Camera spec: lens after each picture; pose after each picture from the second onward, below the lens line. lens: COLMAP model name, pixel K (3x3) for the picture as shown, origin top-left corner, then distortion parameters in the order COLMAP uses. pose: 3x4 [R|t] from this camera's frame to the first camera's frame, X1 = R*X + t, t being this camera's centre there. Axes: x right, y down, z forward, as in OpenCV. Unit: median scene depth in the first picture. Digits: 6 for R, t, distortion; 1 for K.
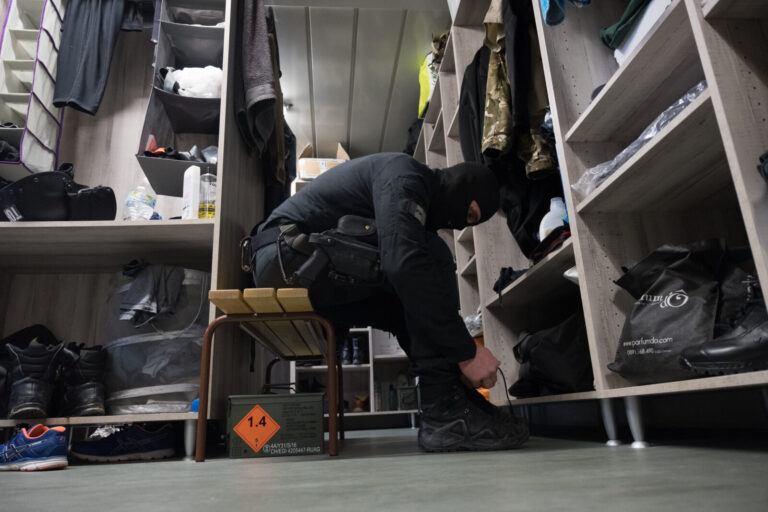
lens RADIAL K [[531.4, 0, 384.0], [0, 531.4, 256.0], [0, 0, 1]] dist [-0.024741, 0.004174]
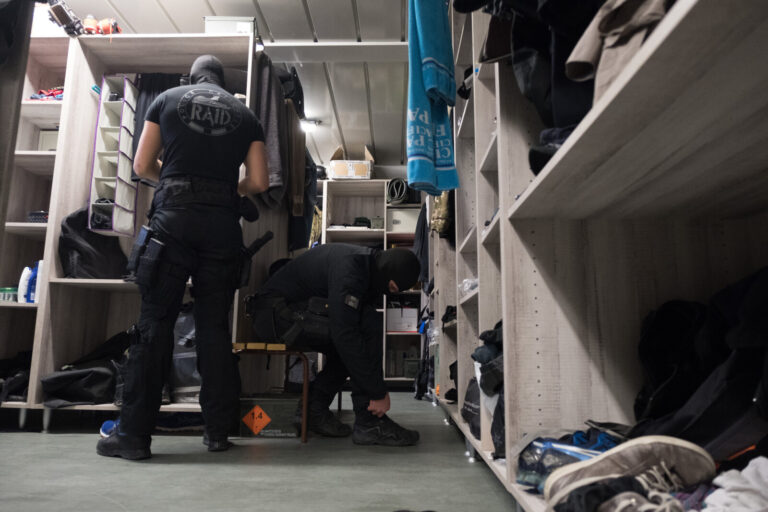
lens RADIAL K [[545.4, 0, 384.0], [0, 545.4, 256.0], [0, 0, 1]] dist [-0.002587, -0.001834]
pose [[0.990967, 0.041374, -0.127561, 0.252247], [-0.024219, 0.990792, 0.133208, -0.302697], [0.131898, -0.128915, 0.982845, -0.398687]]
